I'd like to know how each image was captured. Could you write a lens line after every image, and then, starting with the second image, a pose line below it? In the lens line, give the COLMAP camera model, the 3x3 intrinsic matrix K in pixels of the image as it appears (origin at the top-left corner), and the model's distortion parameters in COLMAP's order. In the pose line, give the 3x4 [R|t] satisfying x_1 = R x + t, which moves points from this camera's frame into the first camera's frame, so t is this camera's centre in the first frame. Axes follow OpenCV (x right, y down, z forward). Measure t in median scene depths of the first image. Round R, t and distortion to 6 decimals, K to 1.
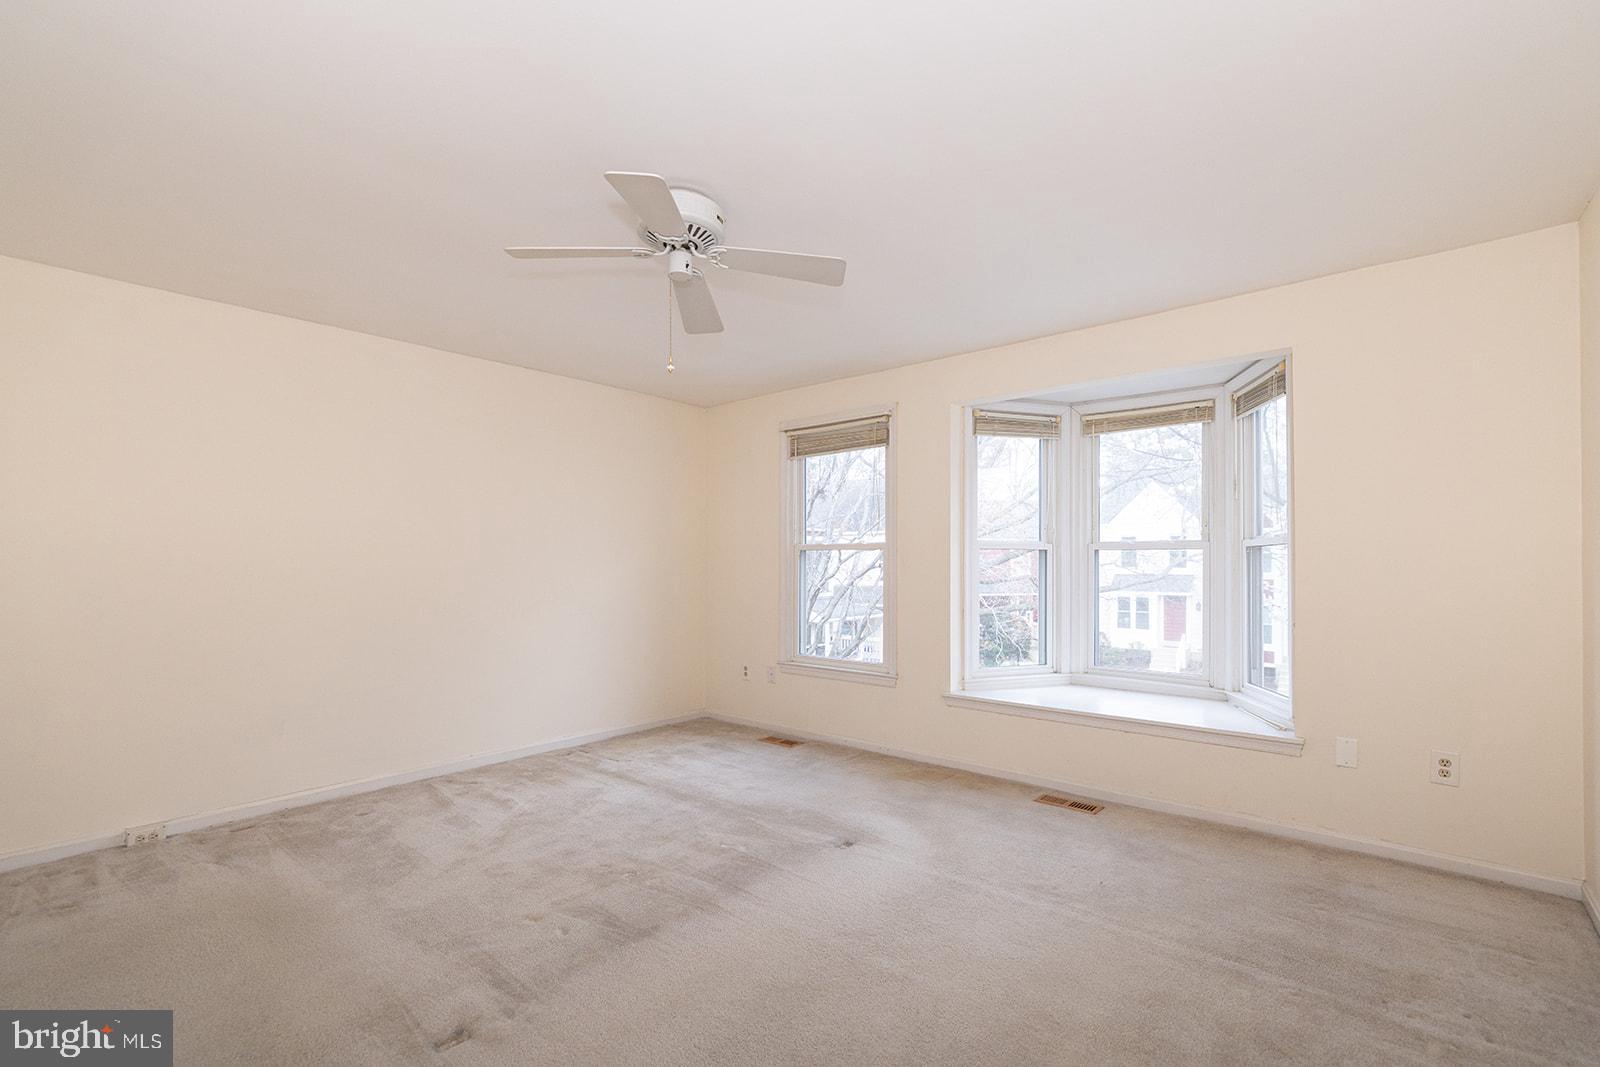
lens RADIAL K [[741.8, 0, 799.7], [0, 741.8, 557.6], [0, 0, 1]] dist [0.002153, 0.000222]
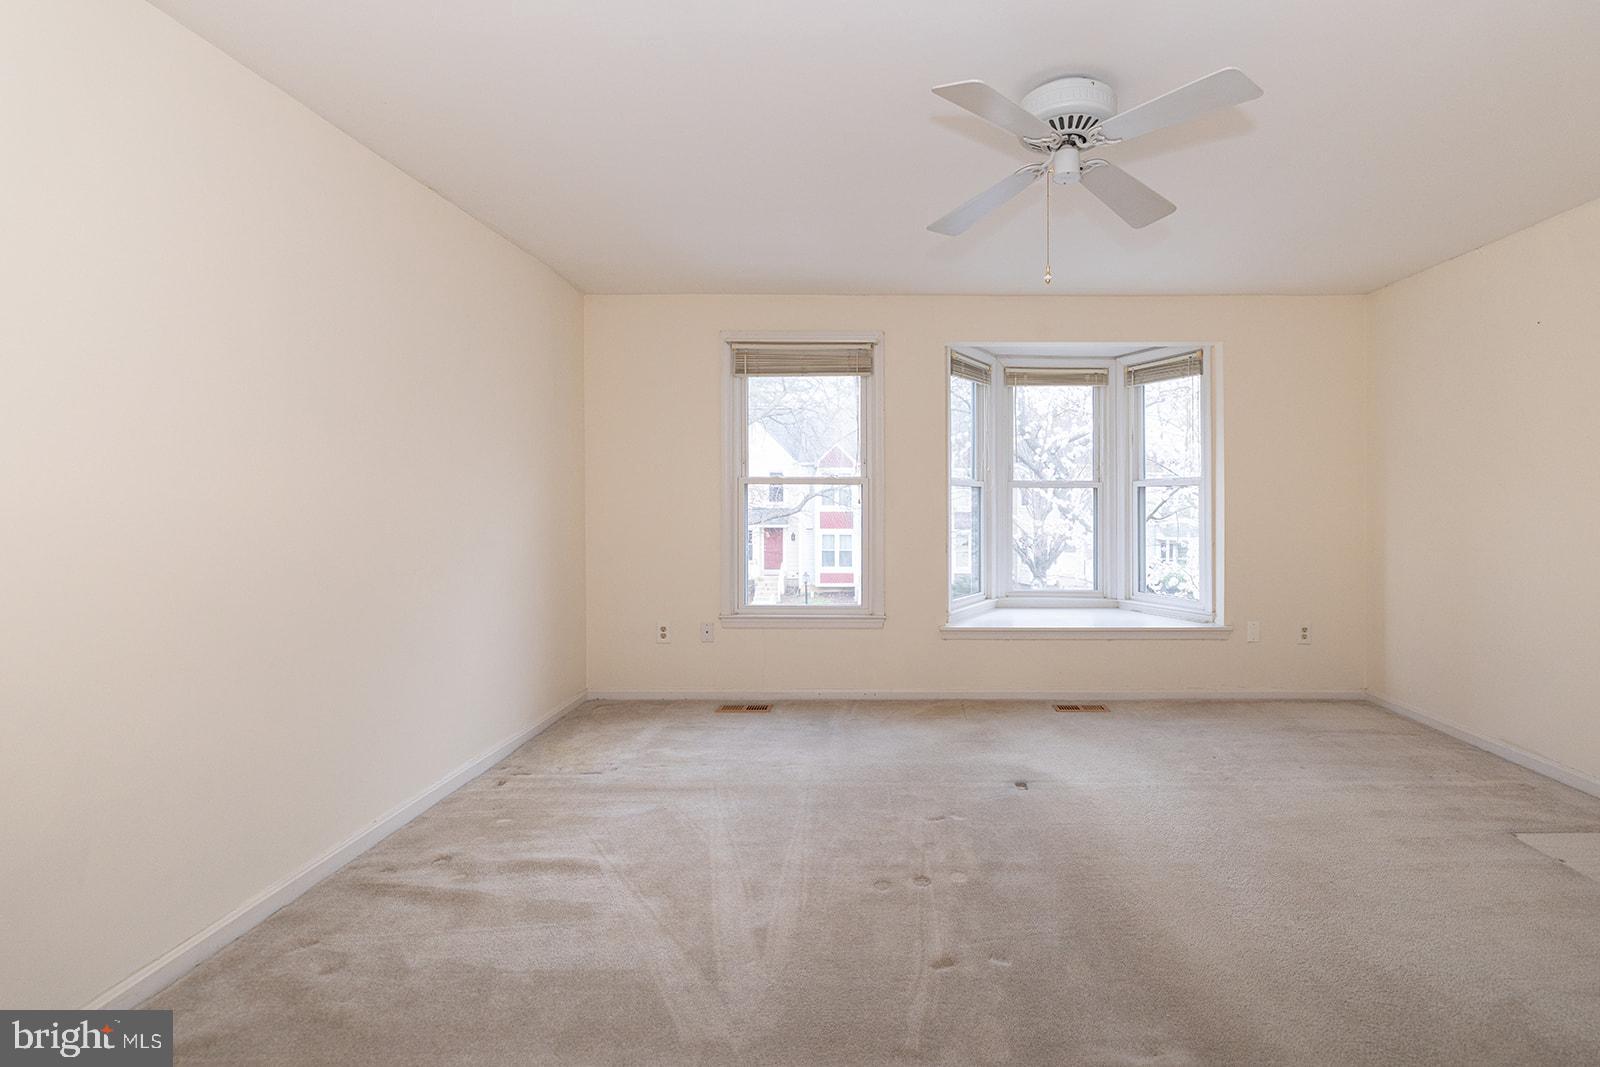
lens RADIAL K [[760.0, 0, 903.4], [0, 760.0, 497.4], [0, 0, 1]] dist [-0.001657, -0.000056]
pose [[0.743601, 0.001385, 0.668623, -0.510434], [-0.006519, 0.999965, 0.005178, 0.000111], [-0.668592, -0.008209, 0.743584, 0.250388]]
